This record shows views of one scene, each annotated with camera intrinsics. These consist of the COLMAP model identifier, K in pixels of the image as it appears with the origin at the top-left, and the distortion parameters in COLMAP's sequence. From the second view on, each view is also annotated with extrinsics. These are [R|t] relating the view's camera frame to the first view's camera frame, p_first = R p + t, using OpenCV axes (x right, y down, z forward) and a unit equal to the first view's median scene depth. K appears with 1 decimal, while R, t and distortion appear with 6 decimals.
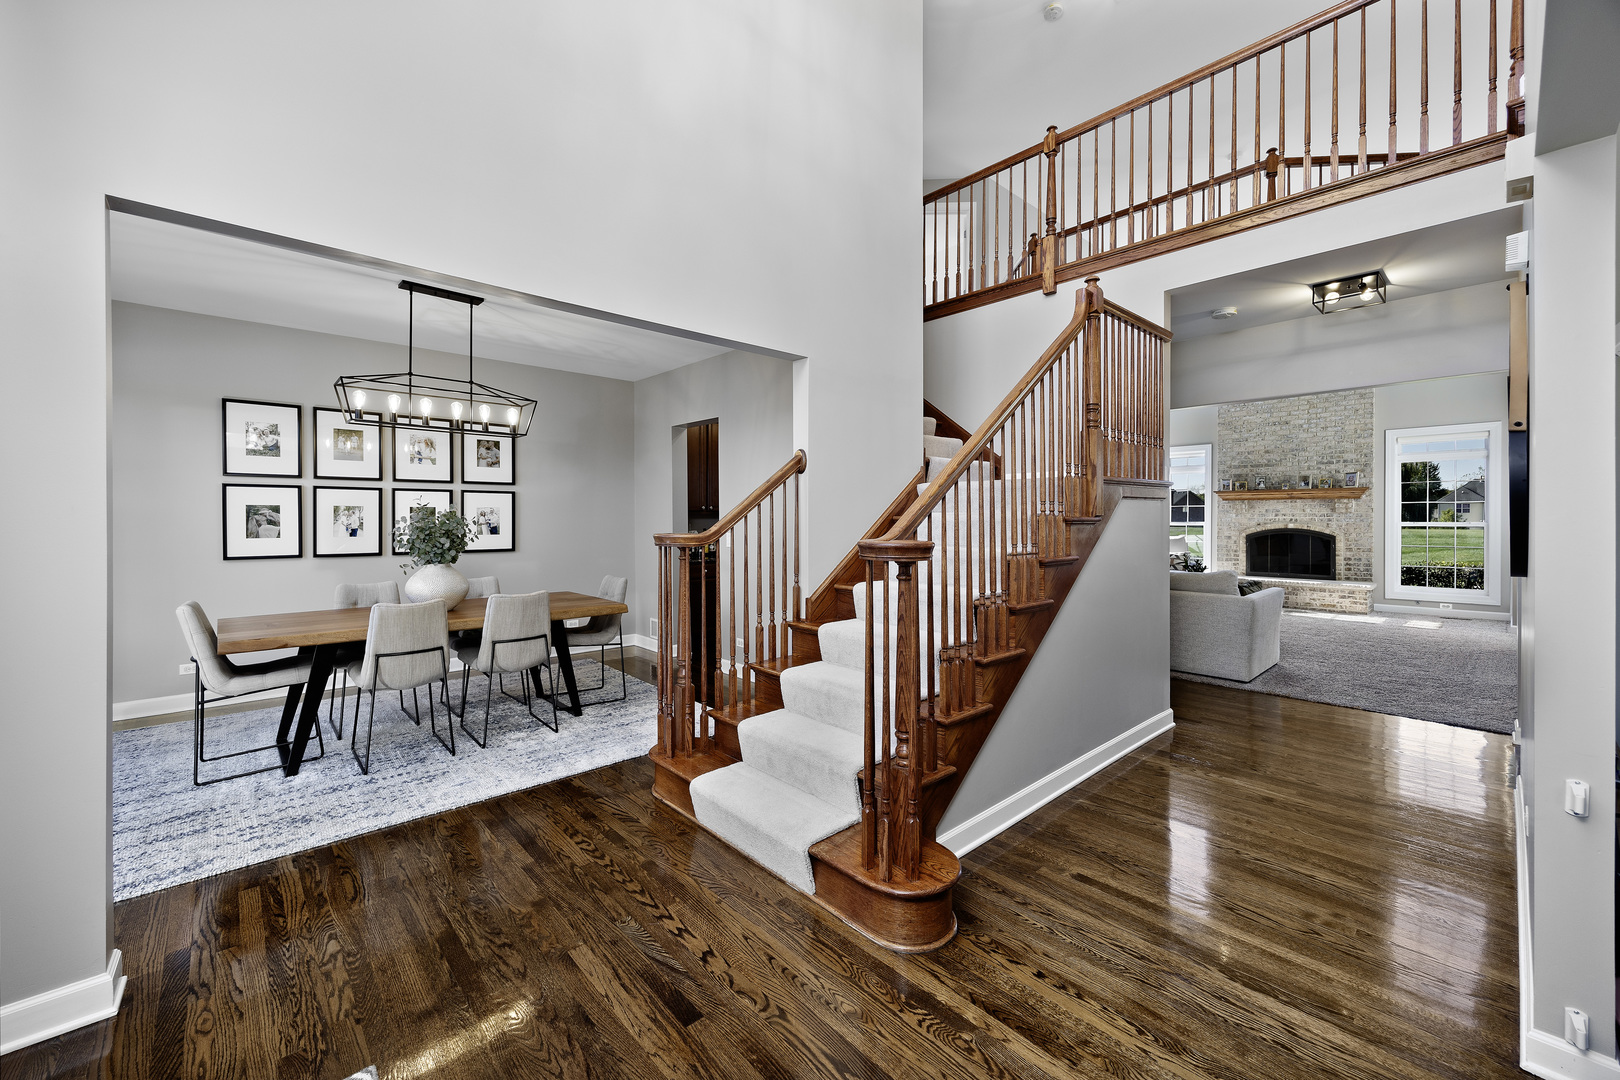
lens RADIAL K [[634.0, 0, 794.0], [0, 634.0, 519.1], [0, 0, 1]] dist [-0.003202, -0.000119]
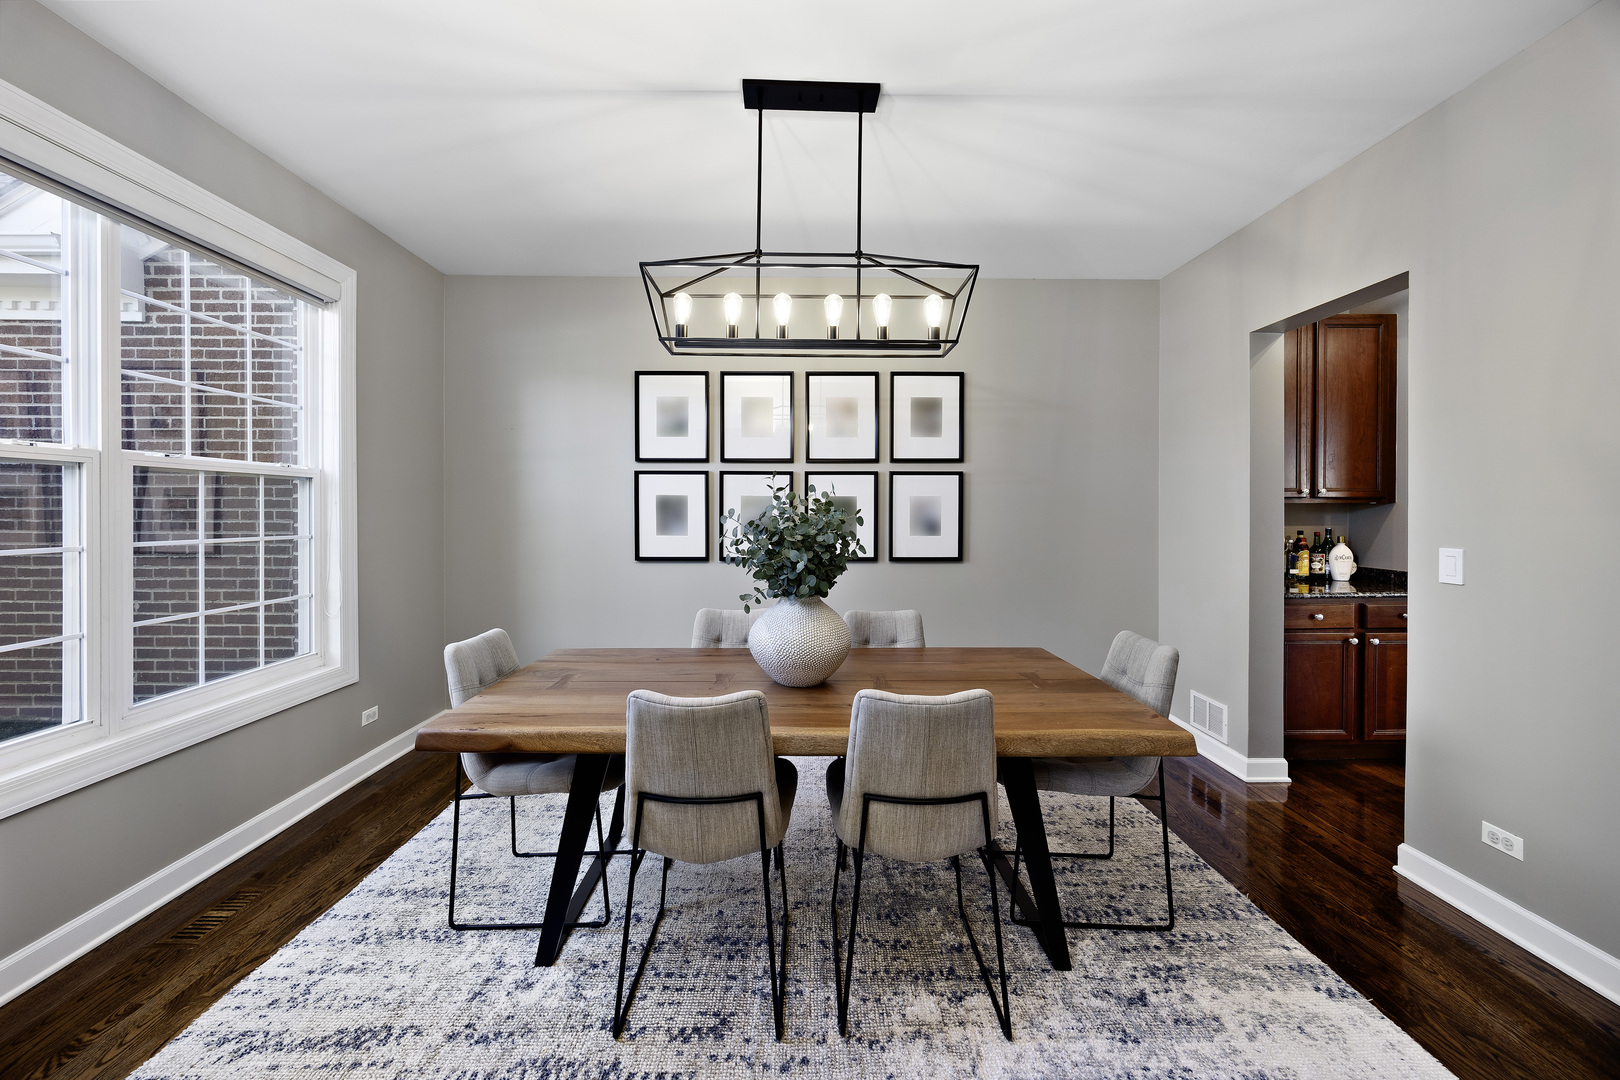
lens RADIAL K [[634.0, 0, 794.0], [0, 634.0, 519.1], [0, 0, 1]] dist [-0.003202, -0.000119]
pose [[0.751254, 0.009125, -0.659950, -0.199319], [-0.001672, 0.999928, 0.011922, -0.001996], [0.660011, -0.007853, 0.751215, 0.568658]]
